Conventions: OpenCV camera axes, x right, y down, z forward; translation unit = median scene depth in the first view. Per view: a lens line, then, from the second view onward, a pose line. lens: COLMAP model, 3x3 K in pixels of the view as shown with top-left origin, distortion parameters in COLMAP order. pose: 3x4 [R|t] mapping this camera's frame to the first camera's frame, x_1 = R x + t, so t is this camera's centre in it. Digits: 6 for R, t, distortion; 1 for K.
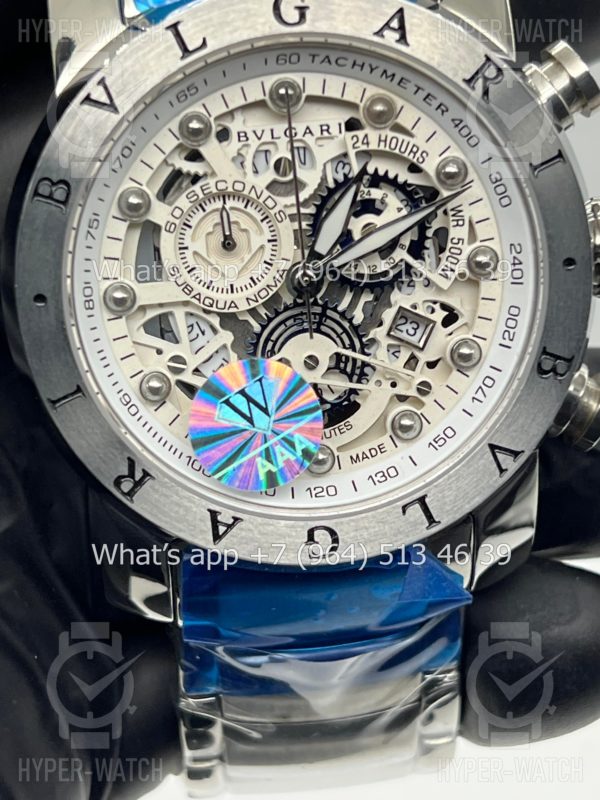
lens RADIAL K [[1877.0, 0, 311.3], [0, 1877.0, 400.5], [0, 0, 1]] dist [0.189030, -0.290512]
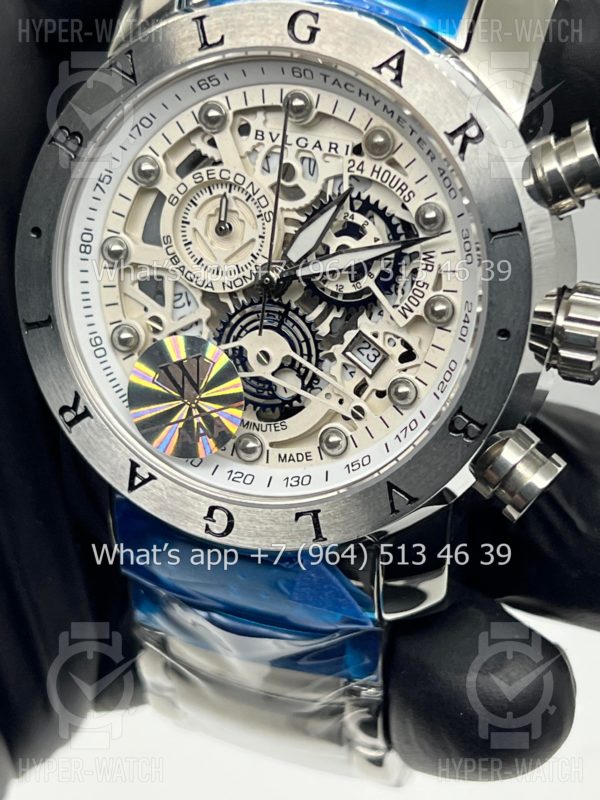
lens RADIAL K [[1842.5, 0, 342.9], [0, 1842.5, 435.8], [0, 0, 1]] dist [0.046117, 0.133835]
pose [[0.889463, 0.295313, -0.348779, 0.417606], [-0.283217, 0.955150, 0.086464, -0.081196], [0.358670, 0.021873, 0.933208, 0.048932]]
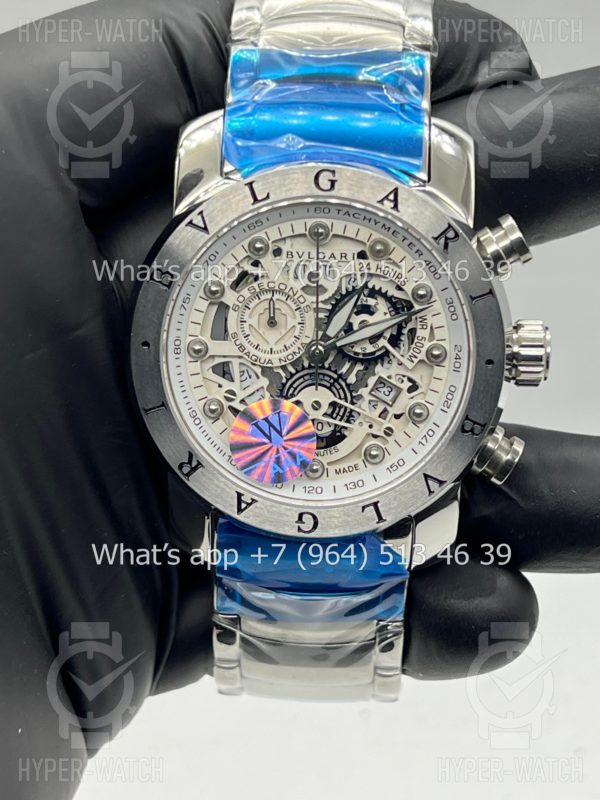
lens RADIAL K [[1787.5, 0, 300.0], [0, 1787.5, 400.0], [0, 0, 1]] dist [0.061500, 0.043536]
pose [[0.985398, 0.127173, -0.113212, 0.152299], [-0.126731, 0.991875, 0.011125, -0.039403], [0.113707, 0.003385, 0.993509, -0.451476]]
